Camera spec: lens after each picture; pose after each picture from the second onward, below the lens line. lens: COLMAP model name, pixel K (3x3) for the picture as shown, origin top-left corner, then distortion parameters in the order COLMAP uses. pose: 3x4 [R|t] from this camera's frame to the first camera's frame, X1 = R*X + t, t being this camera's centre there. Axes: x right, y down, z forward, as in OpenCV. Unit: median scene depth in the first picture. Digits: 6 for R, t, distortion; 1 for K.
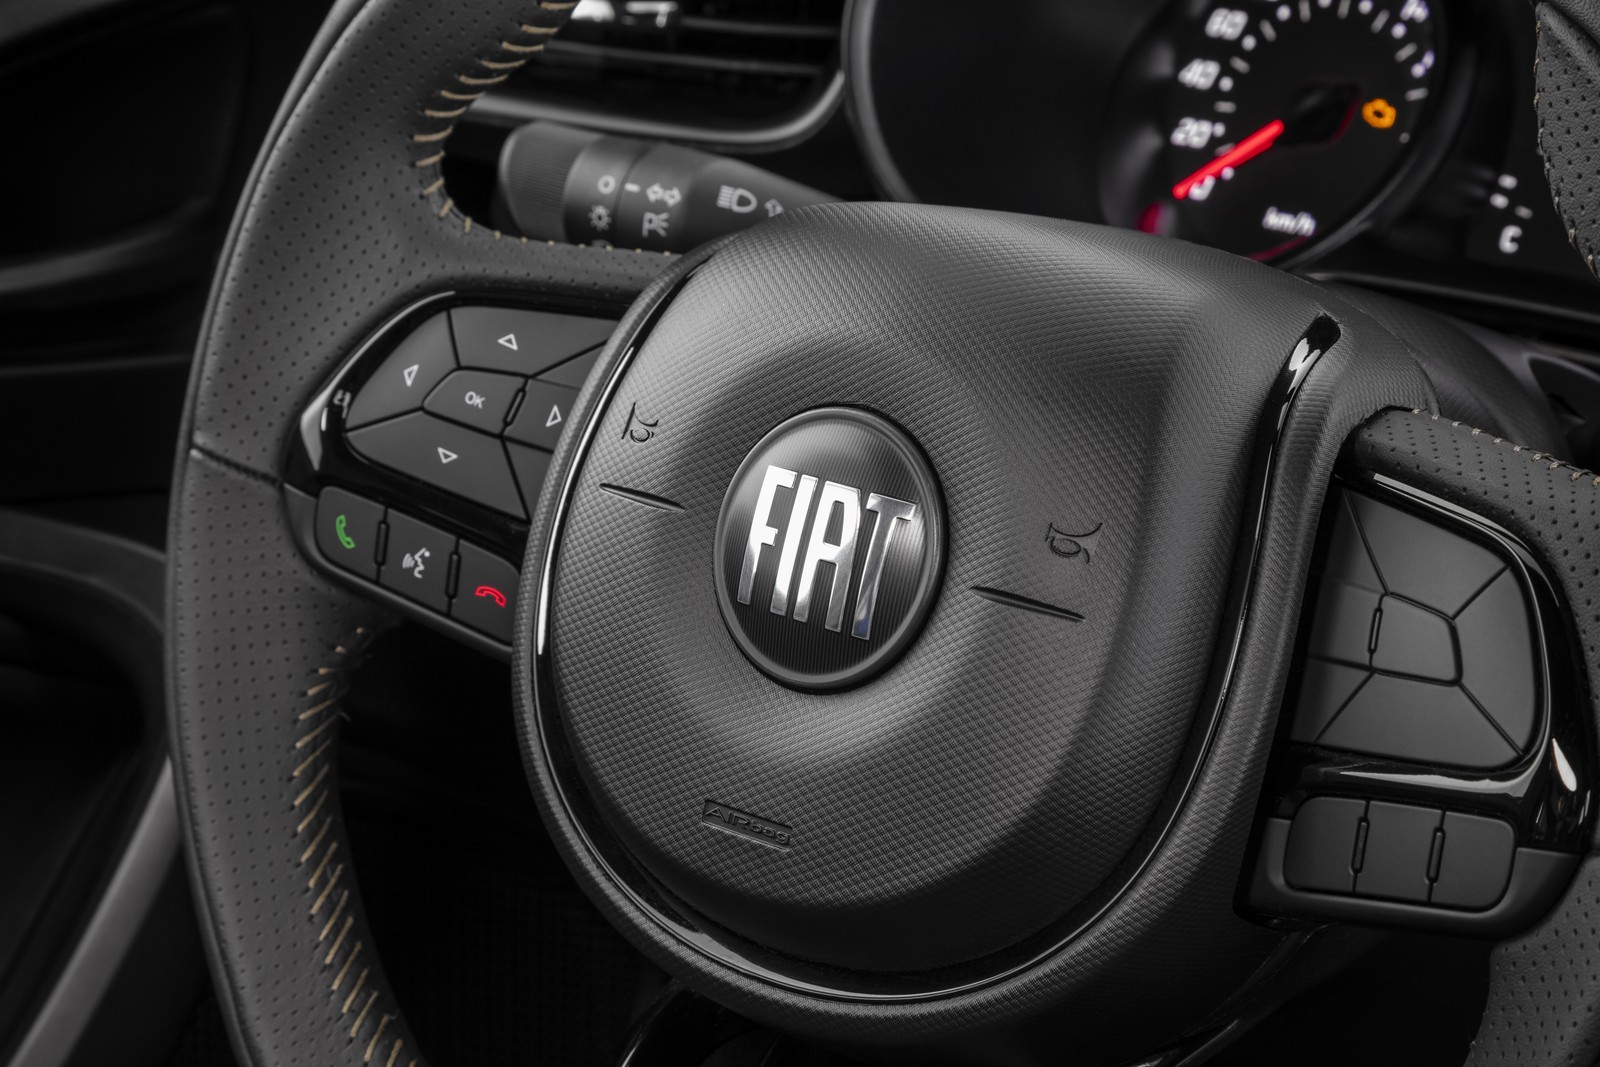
lens RADIAL K [[4144.4, 0, 800.0], [0, 4144.4, 533.5], [0, 0, 1]] dist [0.423443, -0.417053]
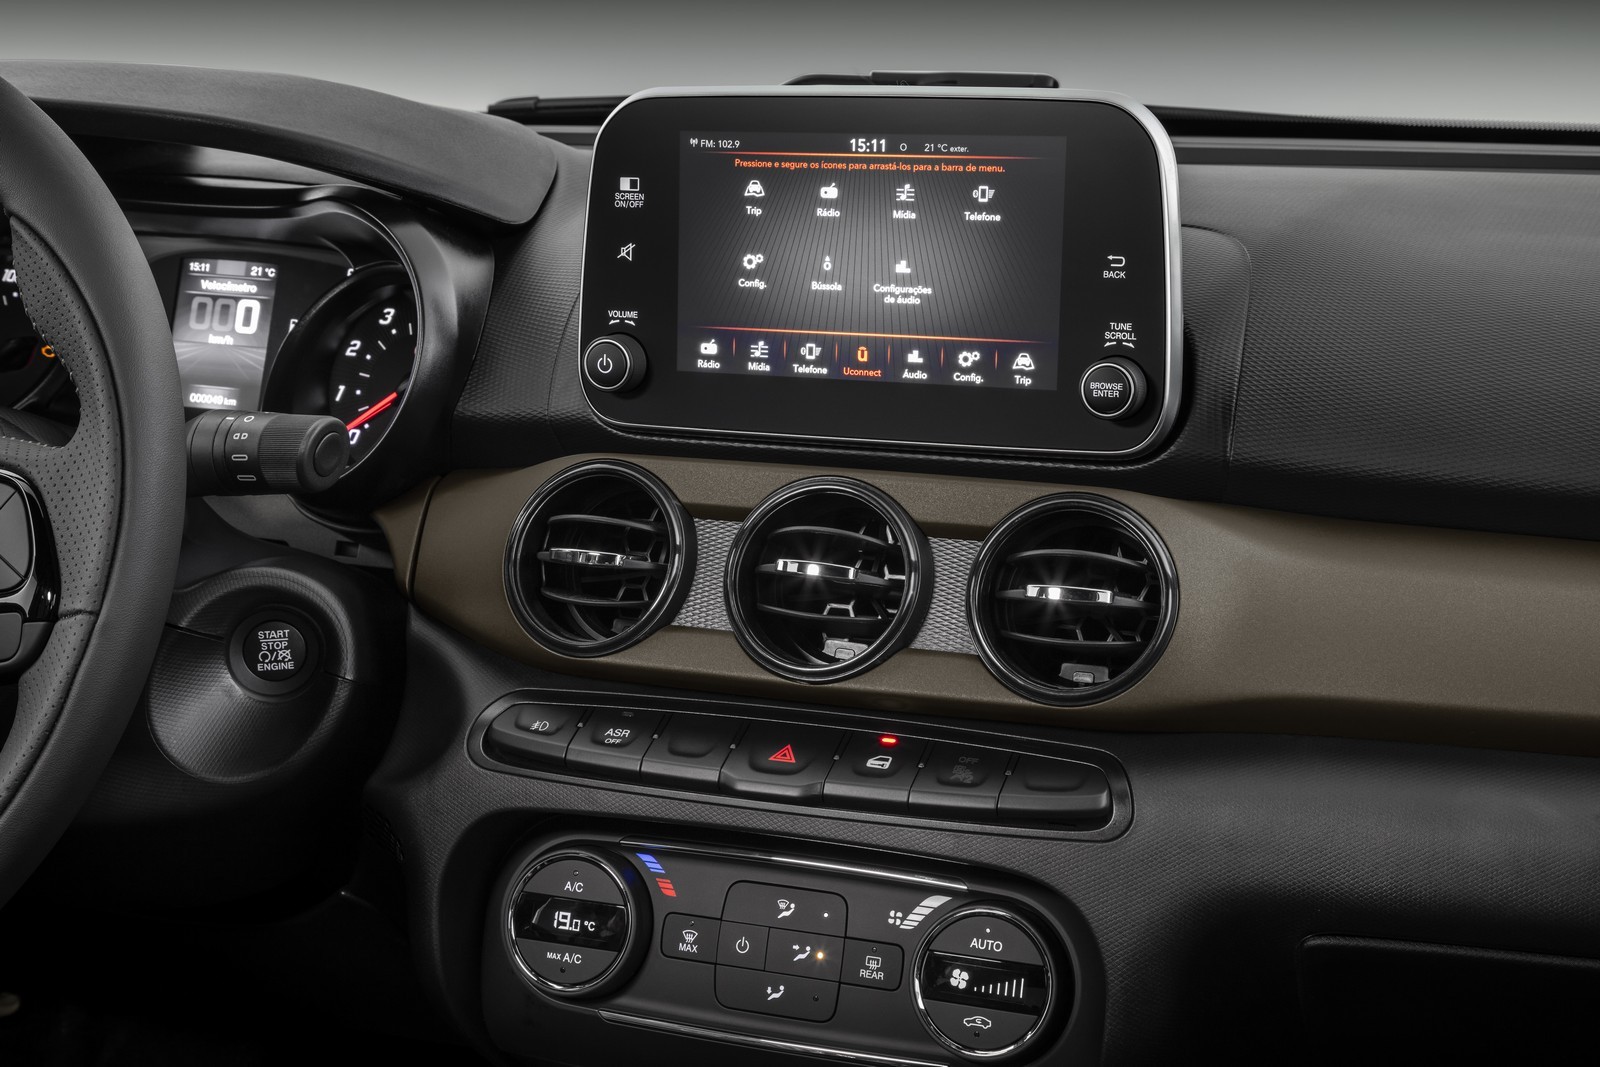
lens RADIAL K [[2547.6, 0, 800.0], [0, 2547.6, 533.5], [0, 0, 1]] dist [0.175752, 0.065689]
pose [[0.950045, -0.067775, 0.304666, 0.120202], [0.100339, 0.990643, -0.092515, 0.146935], [-0.295545, 0.118464, 0.947956, -0.222590]]
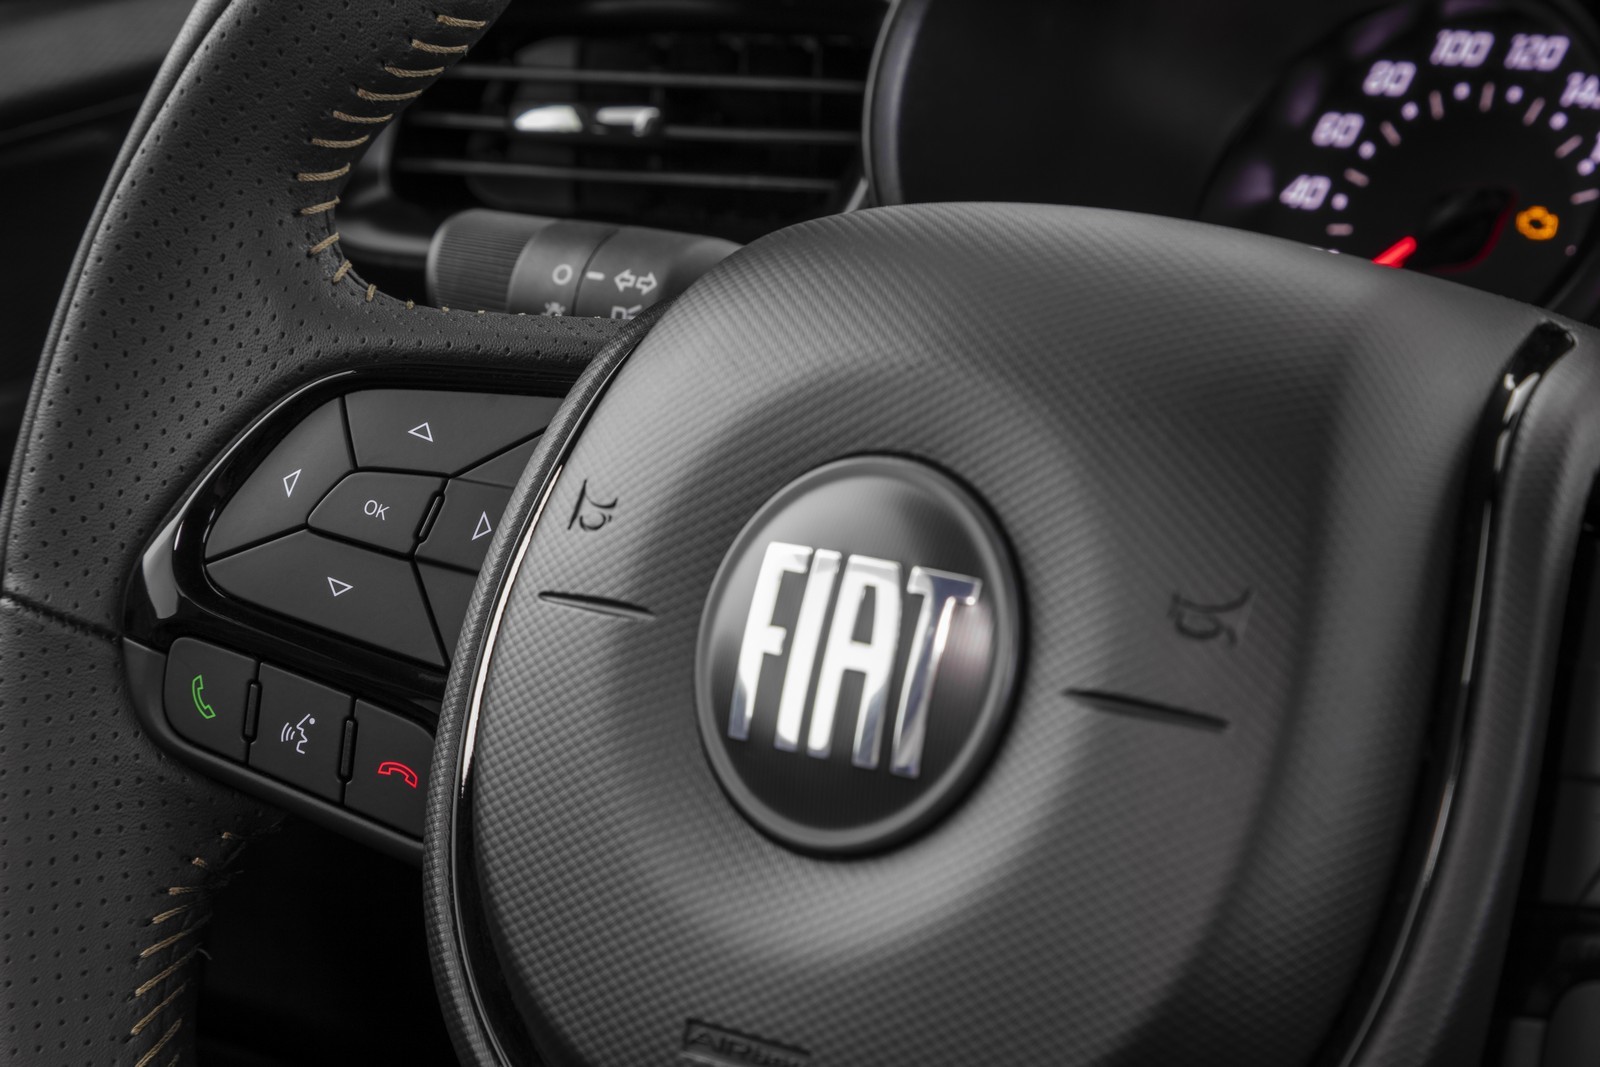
lens RADIAL K [[4046.4, 0, 800.0], [0, 4046.4, 533.5], [0, 0, 1]] dist [0.360848, 0.071433]
pose [[0.999858, -0.015868, -0.005613, 0.001289], [0.015137, 0.993552, -0.112365, 0.054105], [0.007360, 0.112264, 0.993651, 0.279477]]
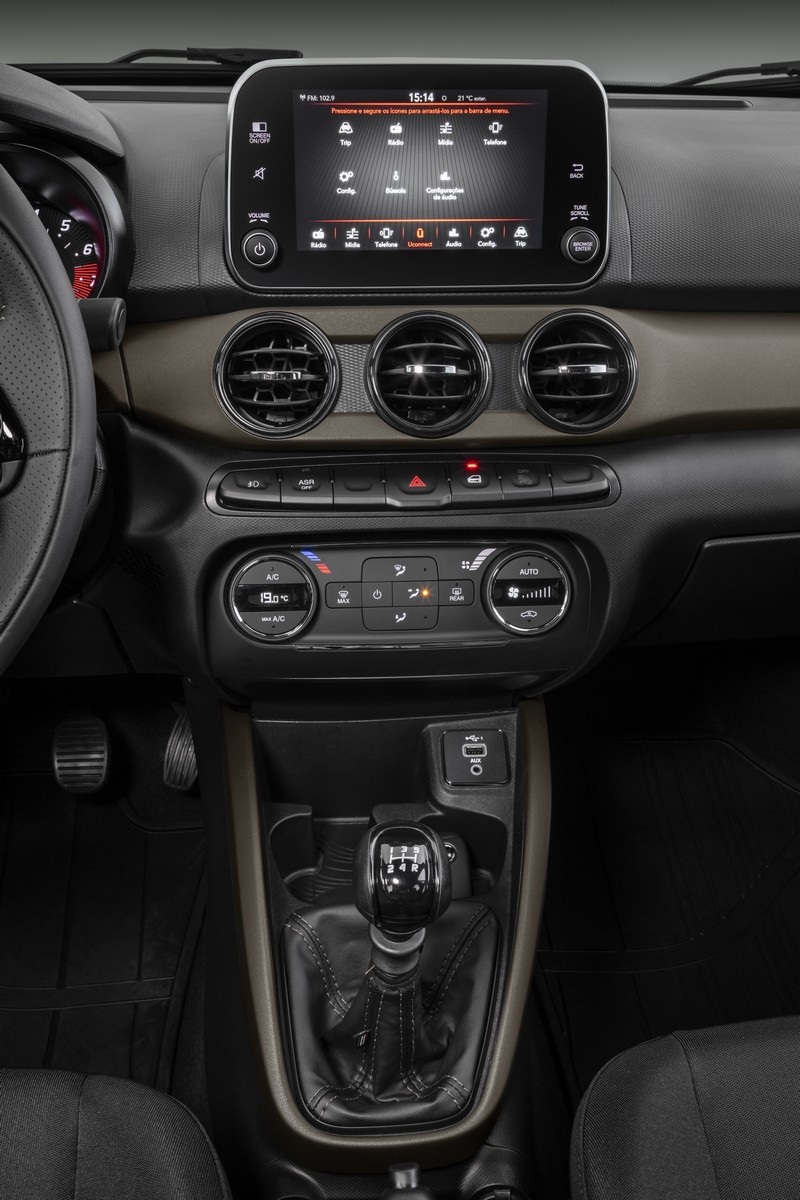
lens RADIAL K [[1310.1, 0, 400.0], [0, 1310.1, 600.0], [0, 0, 1]] dist [0.014077, 0.146081]
pose [[0.717398, -0.282530, 0.636803, -0.187714], [0.210215, 0.959257, 0.188772, 0.041991], [-0.664191, -0.001559, 0.747561, 0.118187]]
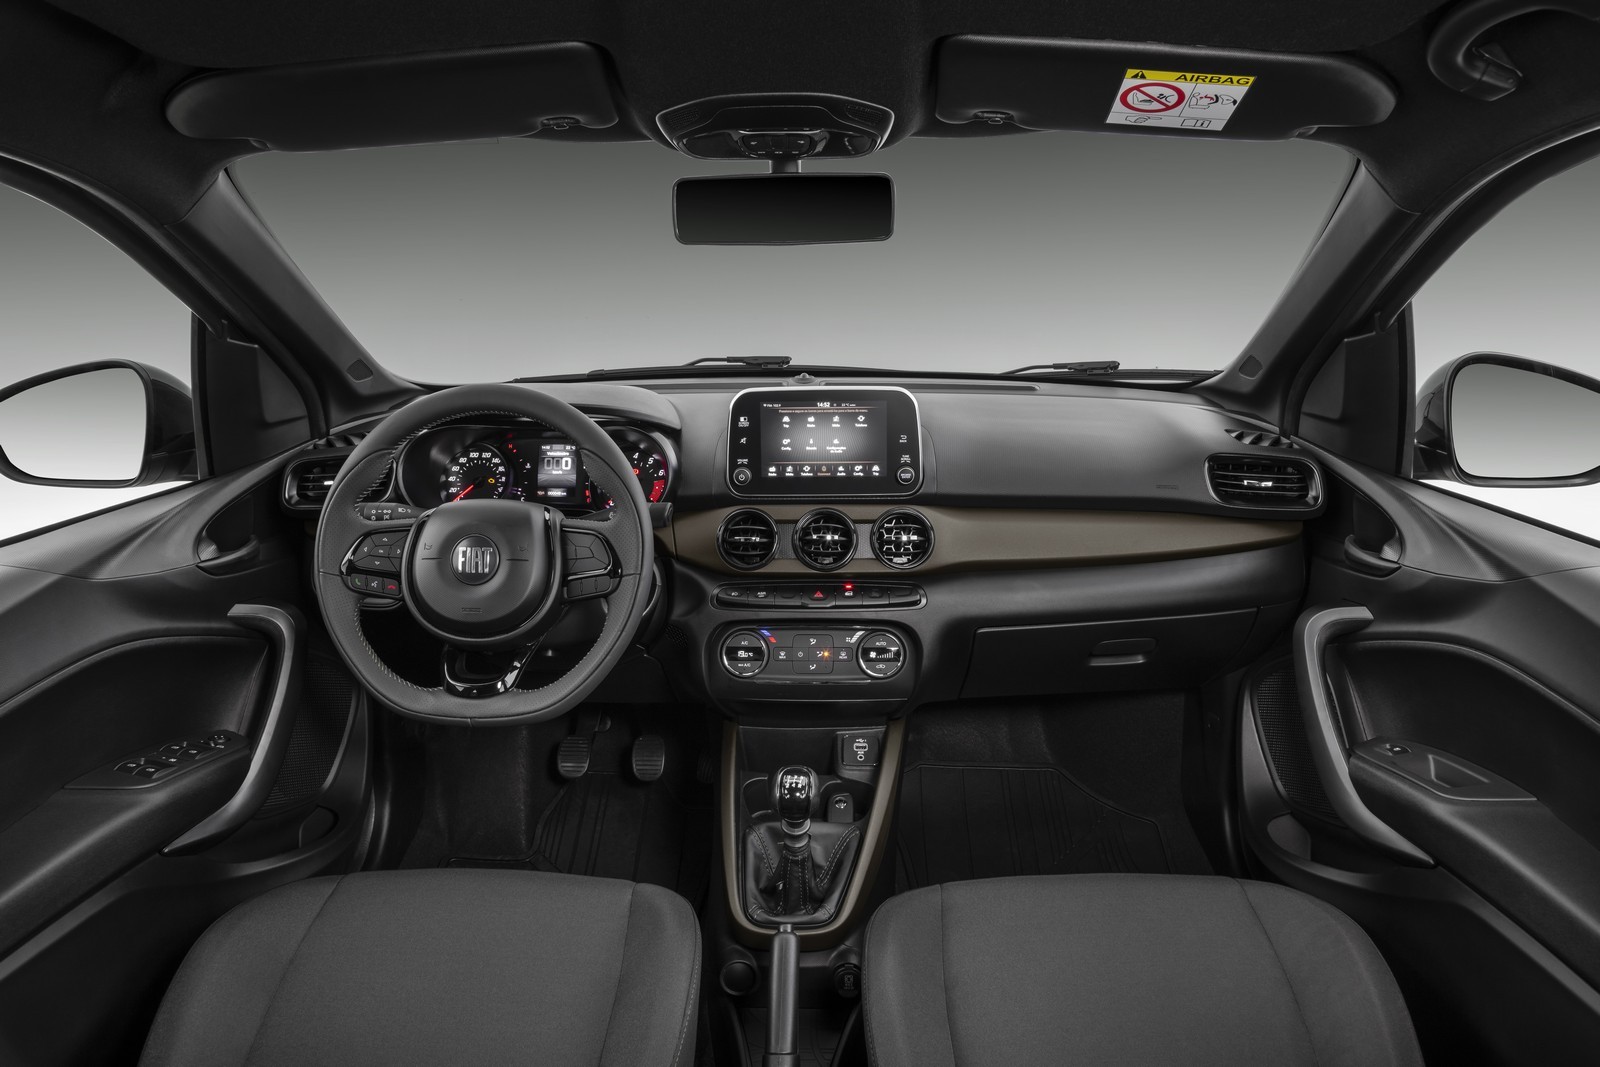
lens RADIAL K [[1094.7, 0, 800.0], [0, 1094.7, 533.5], [0, 0, 1]] dist [-0.100882, 0.002698]
pose [[0.798171, -0.167690, 0.578621, -0.435267], [0.202072, 0.979358, 0.005083, 0.045370], [-0.567529, 0.112866, 0.815581, -0.408516]]
